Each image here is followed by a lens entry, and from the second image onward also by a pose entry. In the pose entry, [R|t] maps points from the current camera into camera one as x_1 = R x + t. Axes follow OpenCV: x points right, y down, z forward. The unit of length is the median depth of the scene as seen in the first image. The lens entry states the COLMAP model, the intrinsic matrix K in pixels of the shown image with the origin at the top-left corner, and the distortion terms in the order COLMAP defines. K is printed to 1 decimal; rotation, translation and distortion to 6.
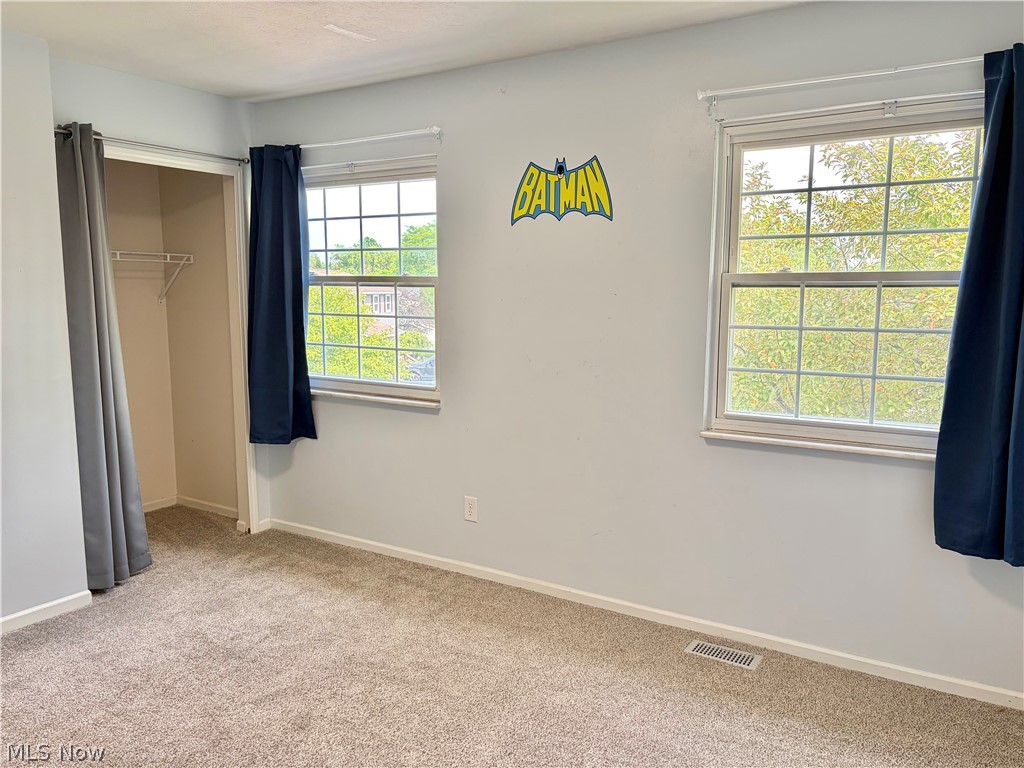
lens RADIAL K [[781.1, 0, 503.1], [0, 781.1, 382.2], [0, 0, 1]] dist [0.062506, -0.060857]
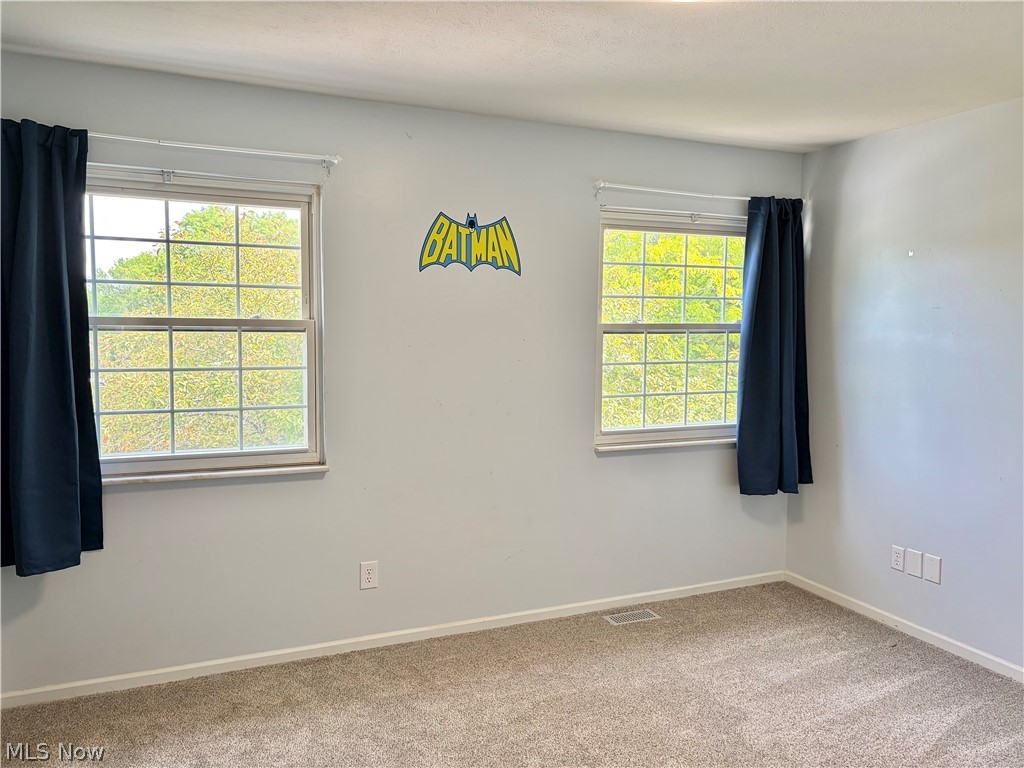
lens RADIAL K [[781.1, 0, 506.8], [0, 781.1, 386.3], [0, 0, 1]] dist [0.062506, -0.060857]
pose [[0.548875, -0.057528, 0.833923, -0.792741], [0.097869, 0.995190, 0.004237, -0.050562], [-0.830155, 0.079289, 0.551865, 0.385773]]
